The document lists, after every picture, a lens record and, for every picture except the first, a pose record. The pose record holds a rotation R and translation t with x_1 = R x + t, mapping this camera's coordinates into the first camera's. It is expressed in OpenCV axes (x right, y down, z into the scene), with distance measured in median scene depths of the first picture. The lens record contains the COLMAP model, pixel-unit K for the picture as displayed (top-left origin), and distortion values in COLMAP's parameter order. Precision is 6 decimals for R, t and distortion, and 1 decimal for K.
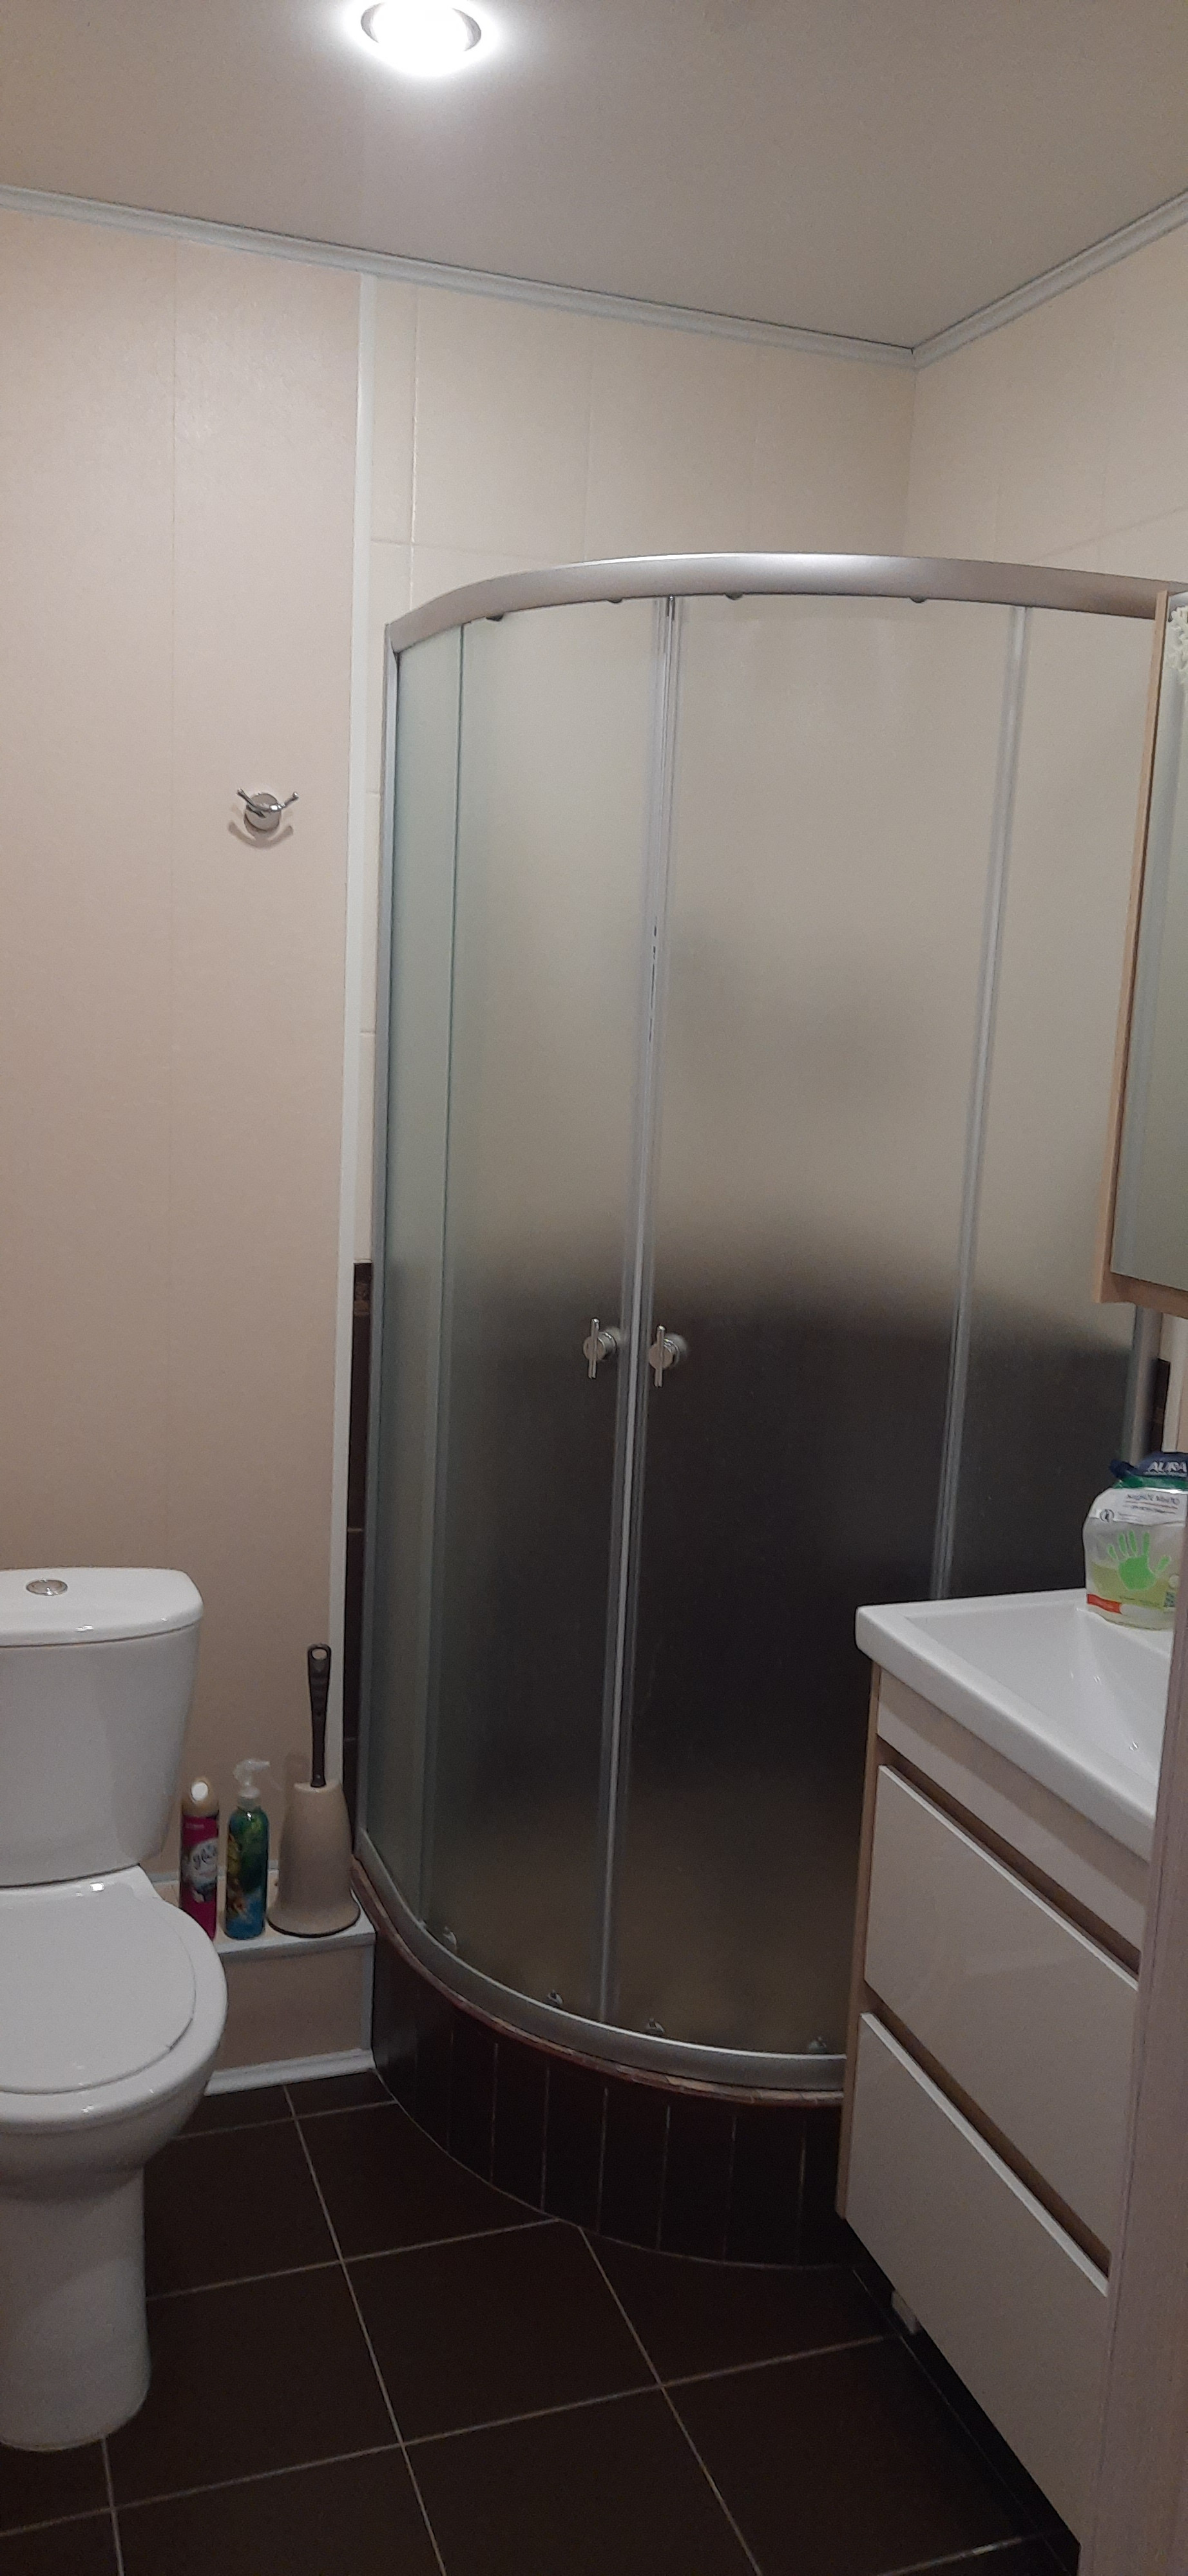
lens RADIAL K [[1846.4, 0, 586.7], [0, 1846.4, 1299.7], [0, 0, 1]] dist [0.067402, -0.073895]
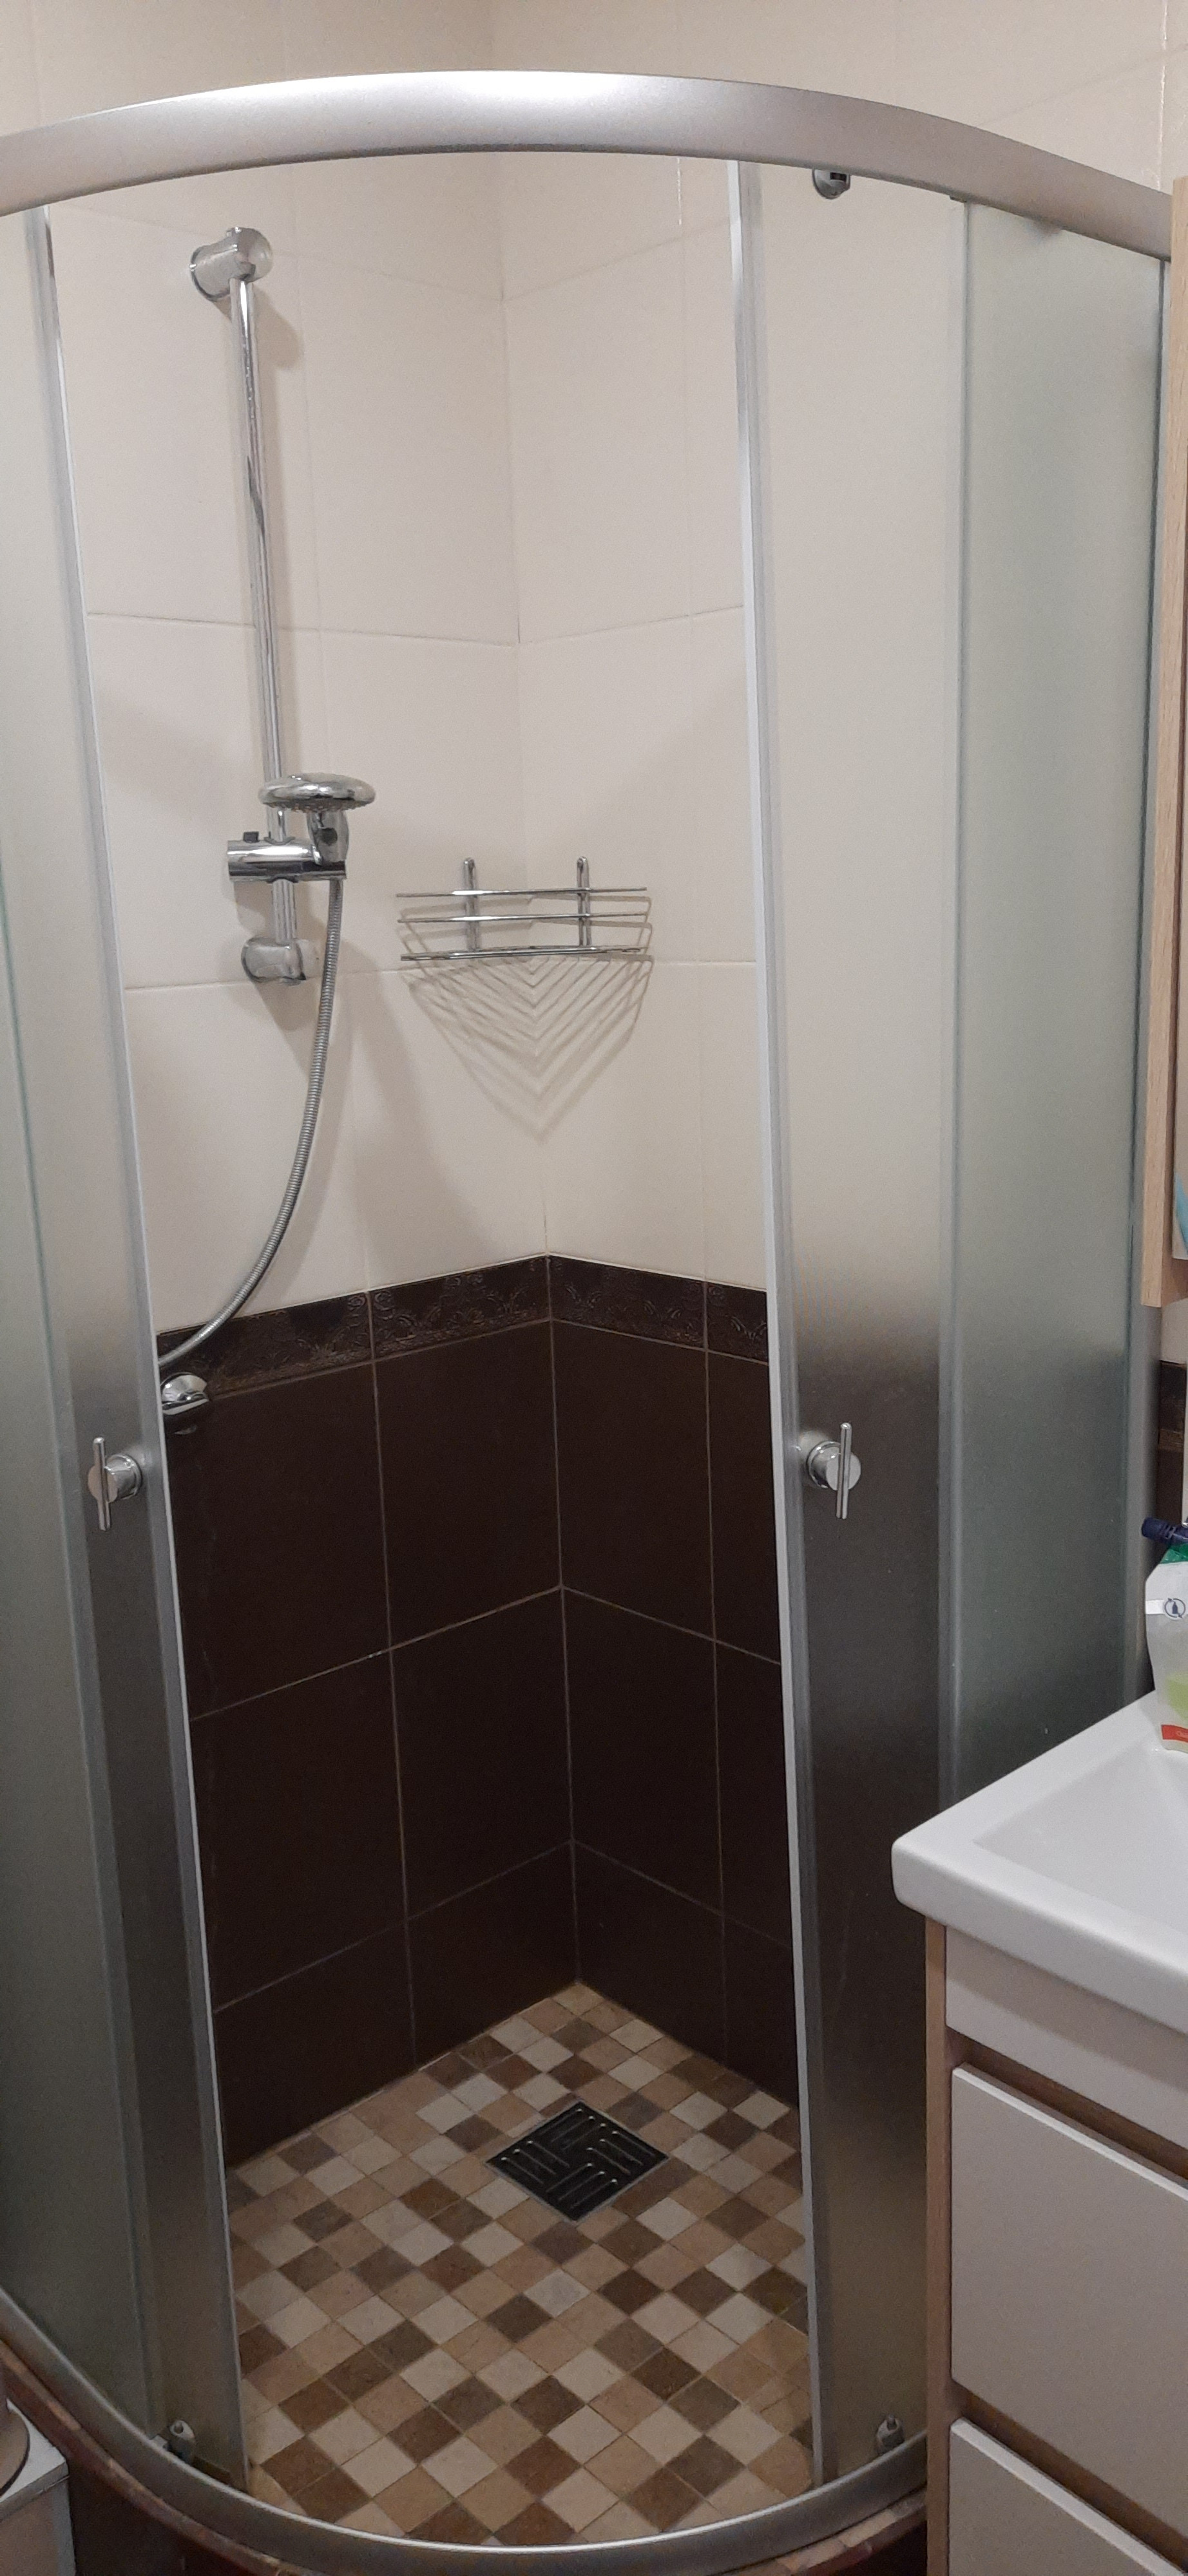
lens RADIAL K [[1894.2, 0, 599.8], [0, 1894.2, 1317.4], [0, 0, 1]] dist [0.014464, 0.006779]
pose [[0.914477, -0.160794, 0.371319, -0.152128], [0.136202, 0.986426, 0.091722, -0.080320], [-0.381027, -0.033303, 0.923964, 0.440467]]
